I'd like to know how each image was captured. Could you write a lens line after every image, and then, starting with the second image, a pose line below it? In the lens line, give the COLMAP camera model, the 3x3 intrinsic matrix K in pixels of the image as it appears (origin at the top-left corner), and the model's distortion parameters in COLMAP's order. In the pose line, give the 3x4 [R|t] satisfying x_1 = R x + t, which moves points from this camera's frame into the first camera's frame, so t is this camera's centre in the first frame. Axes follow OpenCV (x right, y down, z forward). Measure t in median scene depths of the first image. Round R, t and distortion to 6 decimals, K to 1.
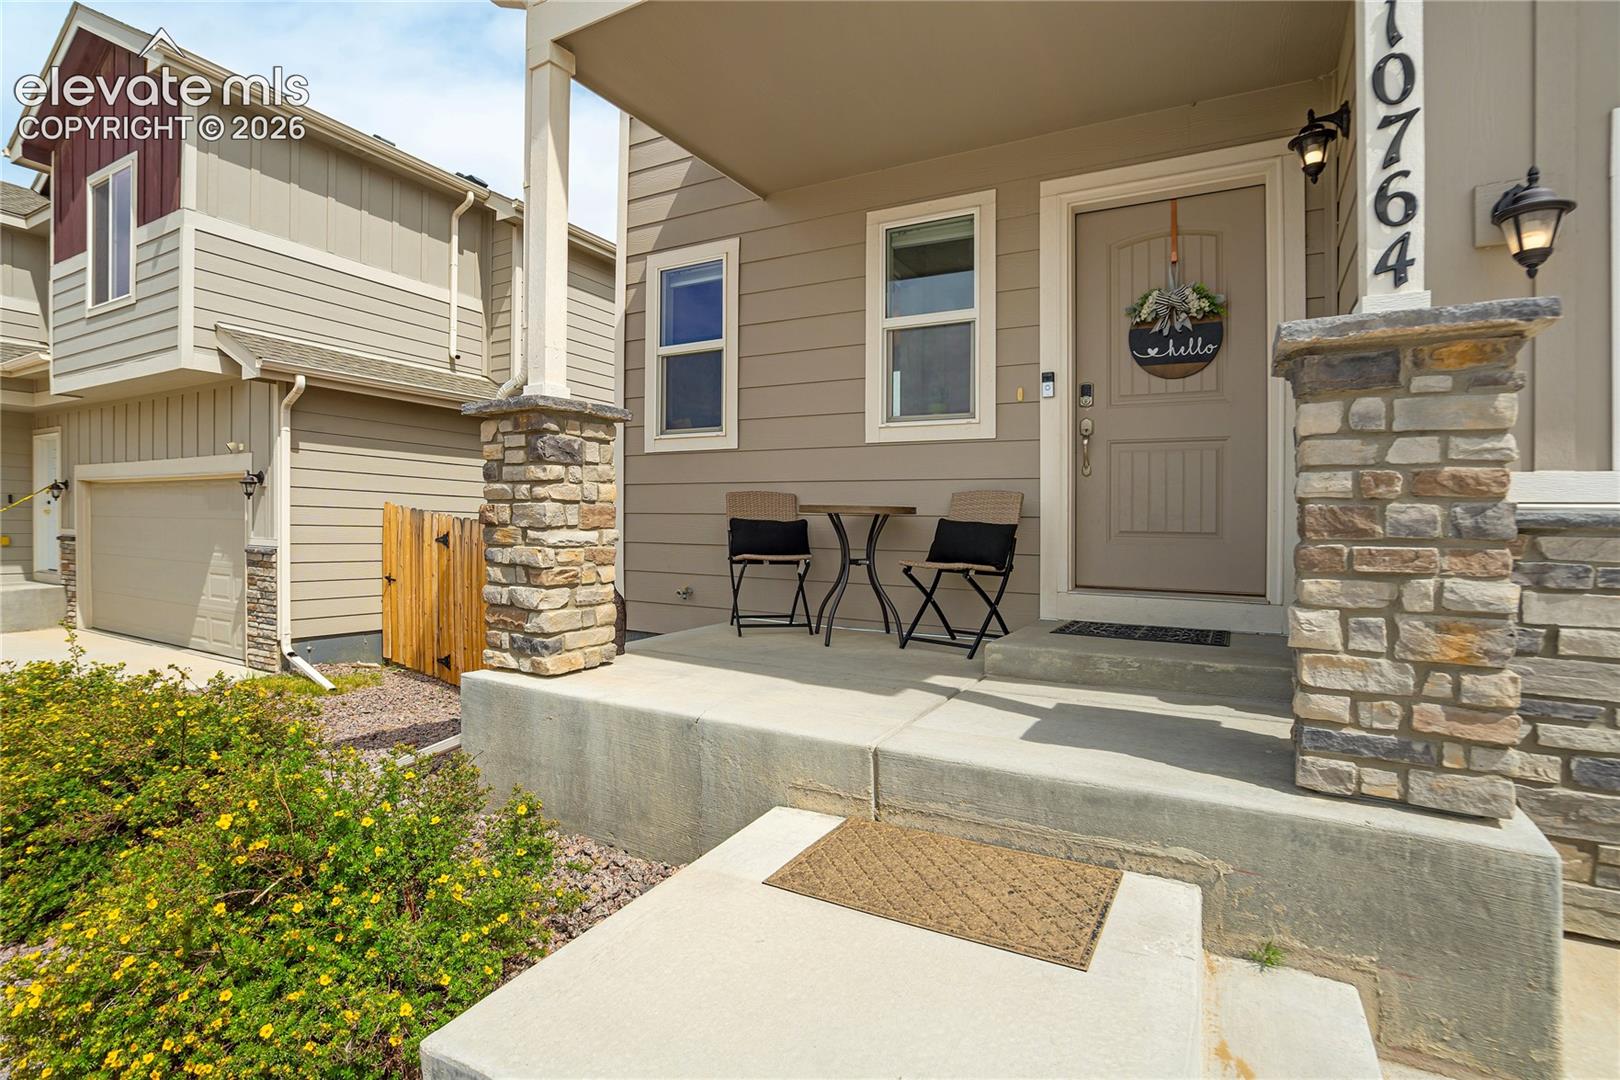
lens RADIAL K [[781.2, 0, 759.4], [0, 781.2, 525.7], [0, 0, 1]] dist [-0.072799, 0.033438]
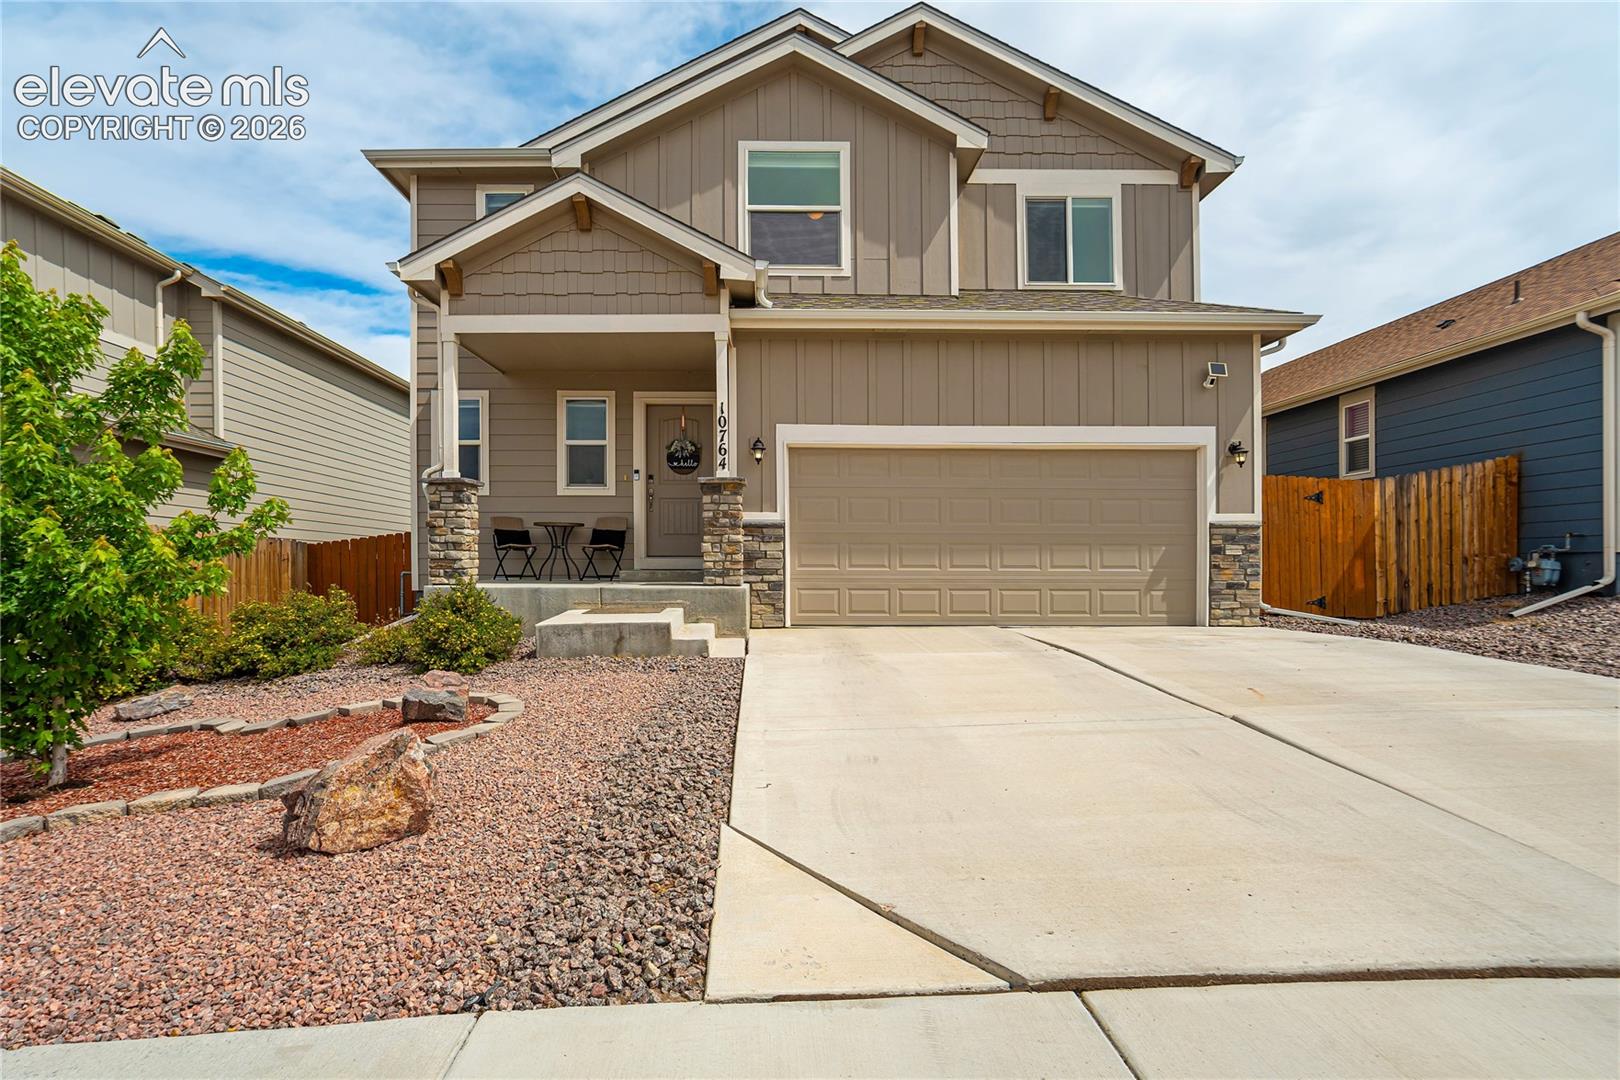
lens RADIAL K [[779.4, 0, 798.3], [0, 779.4, 532.6], [0, 0, 1]] dist [-0.073912, 0.033101]
pose [[0.819641, 0.002924, 0.572870, -0.742218], [0.016638, 0.999444, -0.028905, 0.100175], [-0.572636, 0.033223, 0.819136, -1.578254]]
